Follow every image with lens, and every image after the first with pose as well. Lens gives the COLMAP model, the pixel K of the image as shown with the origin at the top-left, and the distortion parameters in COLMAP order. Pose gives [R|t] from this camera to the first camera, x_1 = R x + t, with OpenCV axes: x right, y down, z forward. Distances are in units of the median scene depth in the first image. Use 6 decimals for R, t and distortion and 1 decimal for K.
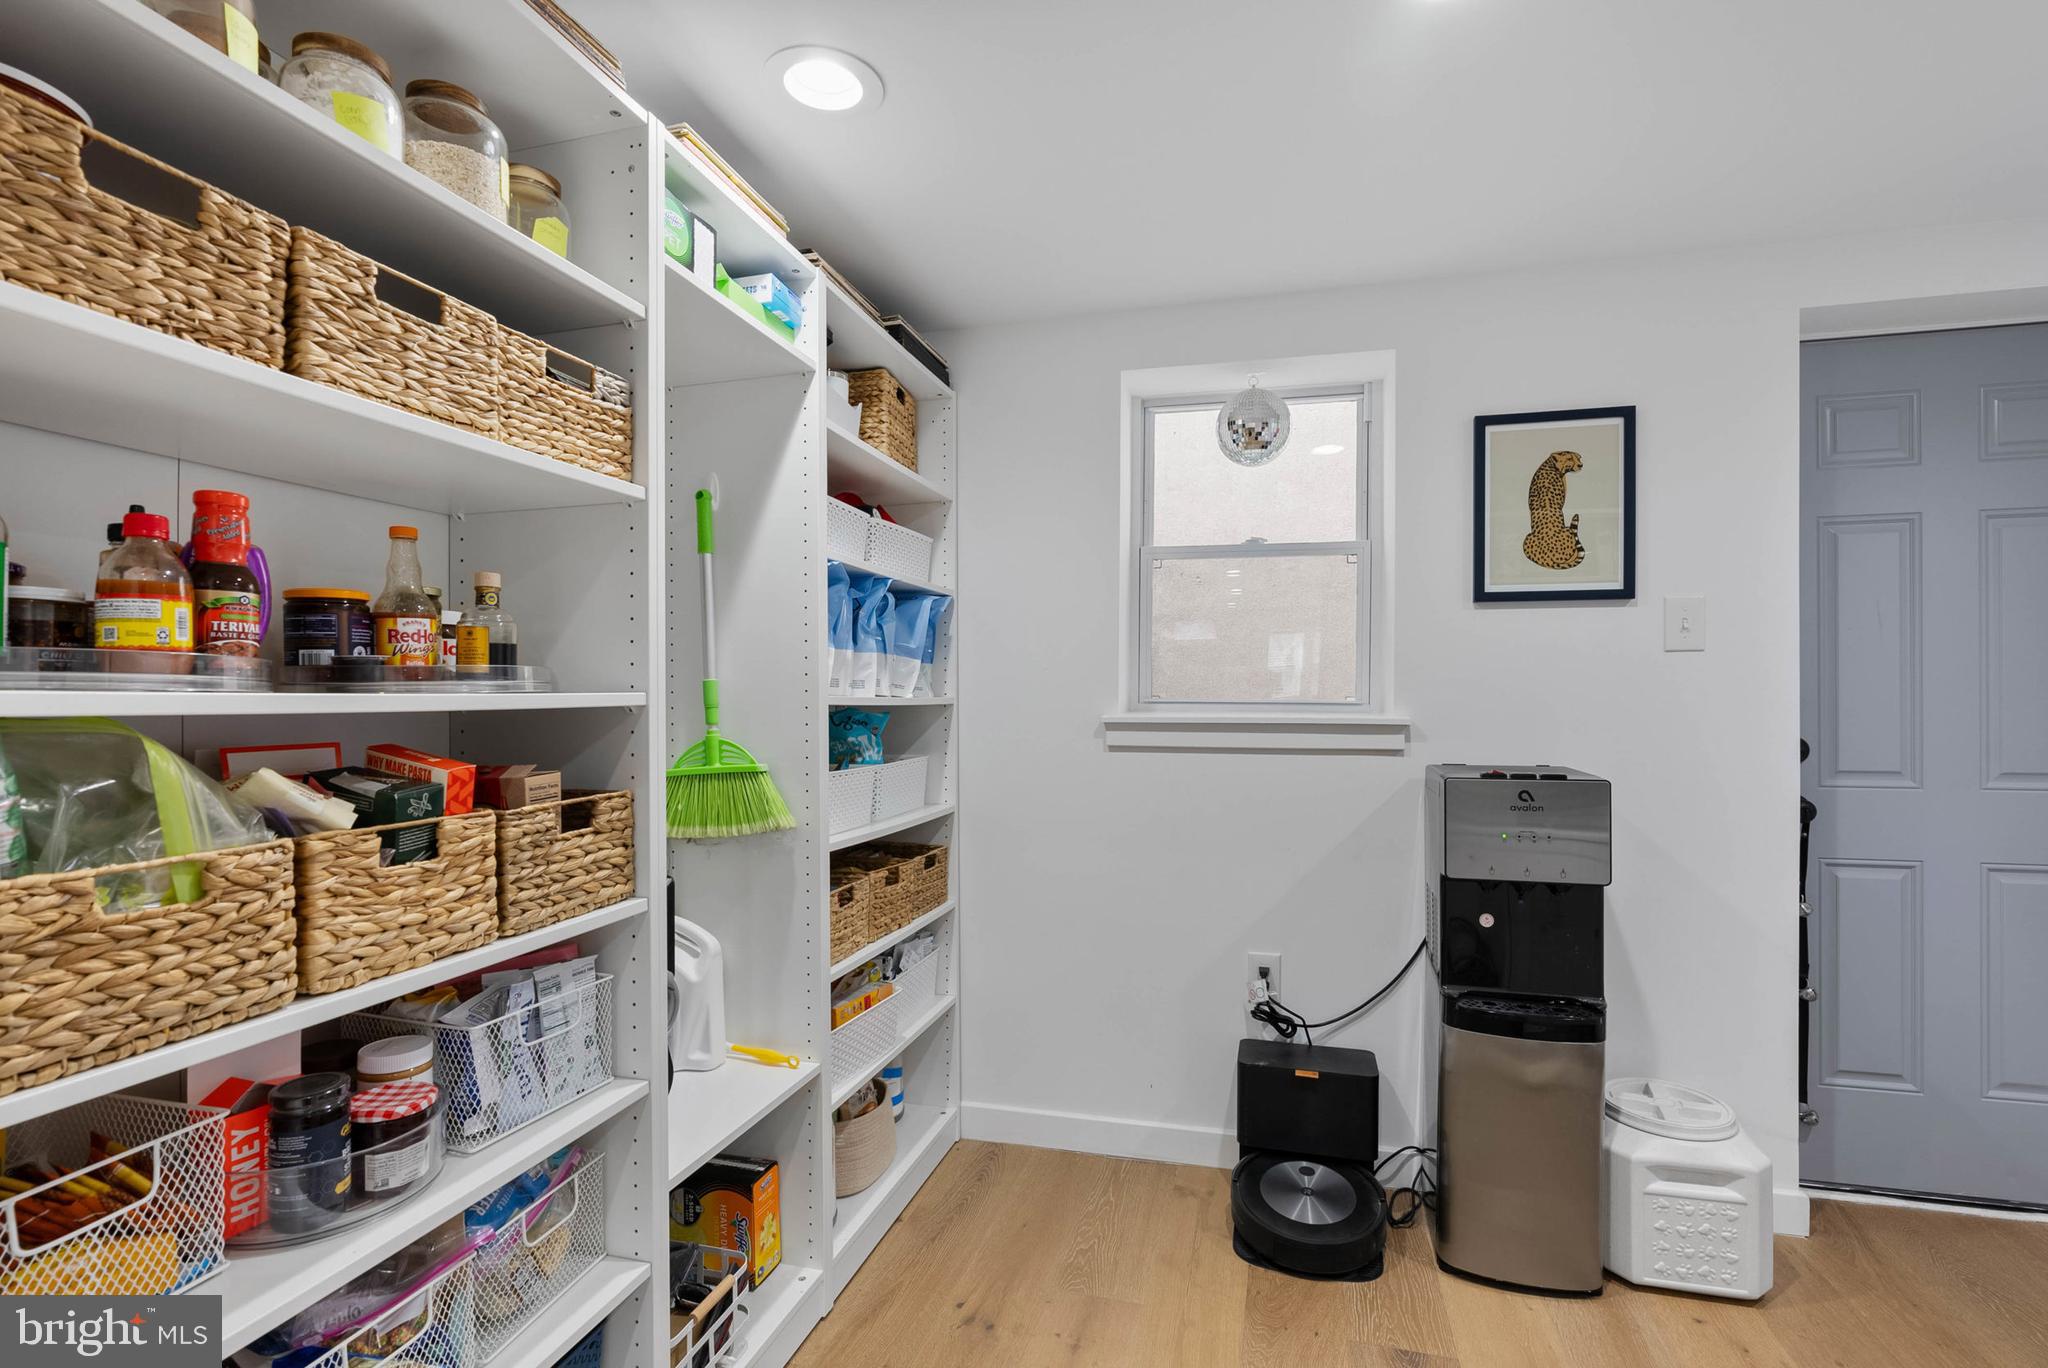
lens RADIAL K [[934.2, 0, 1029.4], [0, 934.2, 688.8], [0, 0, 1]] dist [-0.005851, 0.001714]
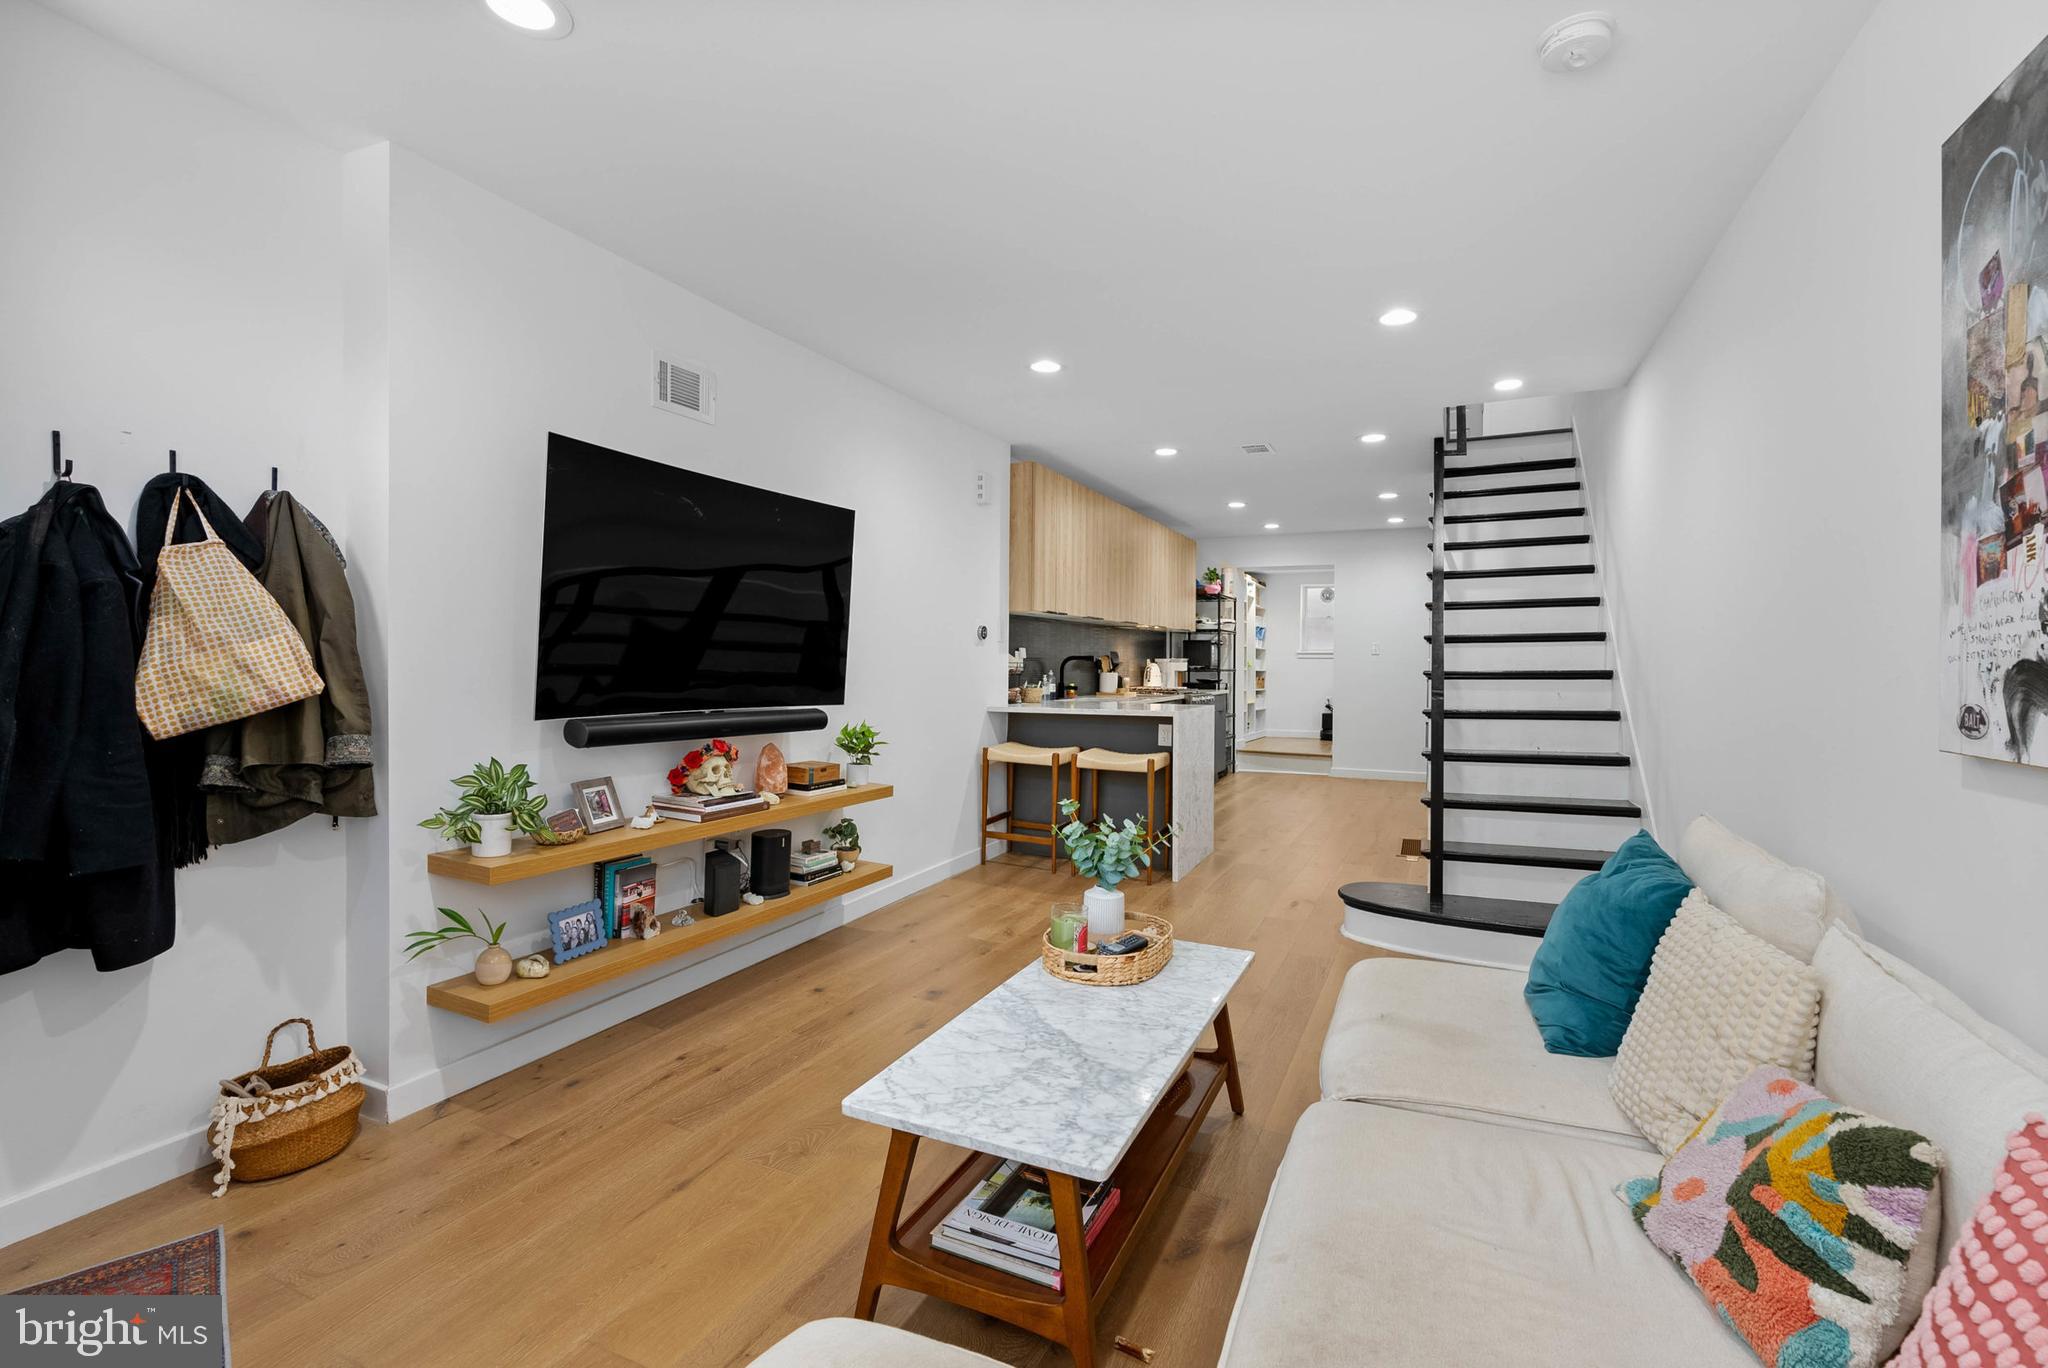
lens RADIAL K [[934.2, 0, 1043.6], [0, 934.2, 669.1], [0, 0, 1]] dist [-0.005851, 0.001714]
pose [[0.989322, 0.008440, -0.145502, -0.590296], [-0.007037, 0.999924, 0.010152, 0.088293], [0.145576, -0.009019, 0.989306, -4.593836]]
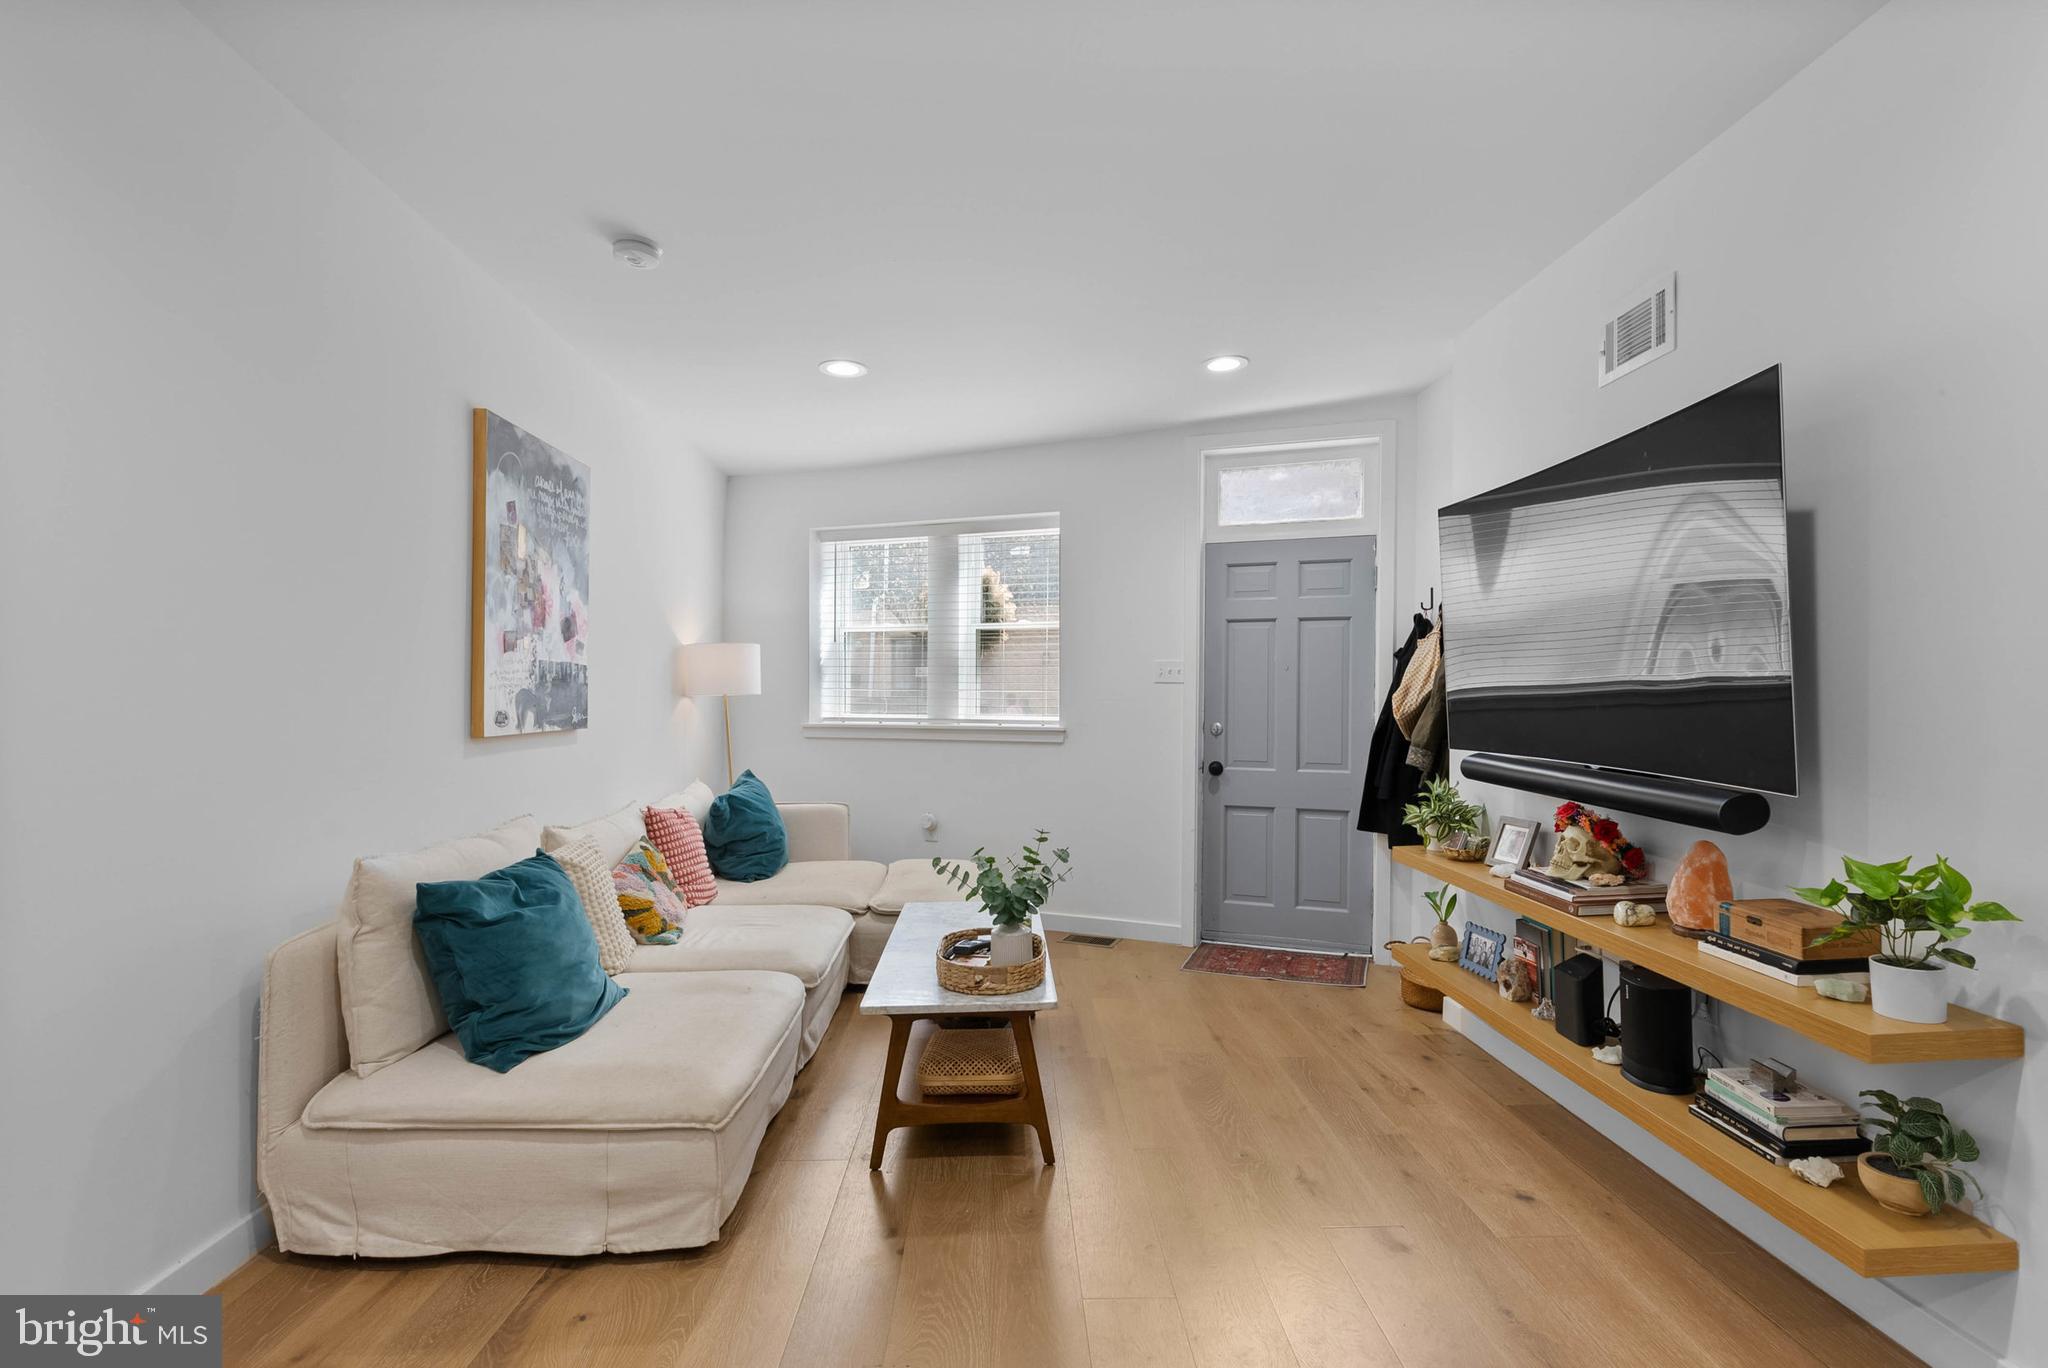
lens RADIAL K [[934.2, 0, 1026.4], [0, 934.2, 686.5], [0, 0, 1]] dist [-0.005851, 0.001714]
pose [[-0.954859, -0.006656, -0.296985, -0.331536], [-0.003279, 0.999924, -0.011865, 0.095111], [0.297041, -0.010356, -0.954809, -2.067556]]
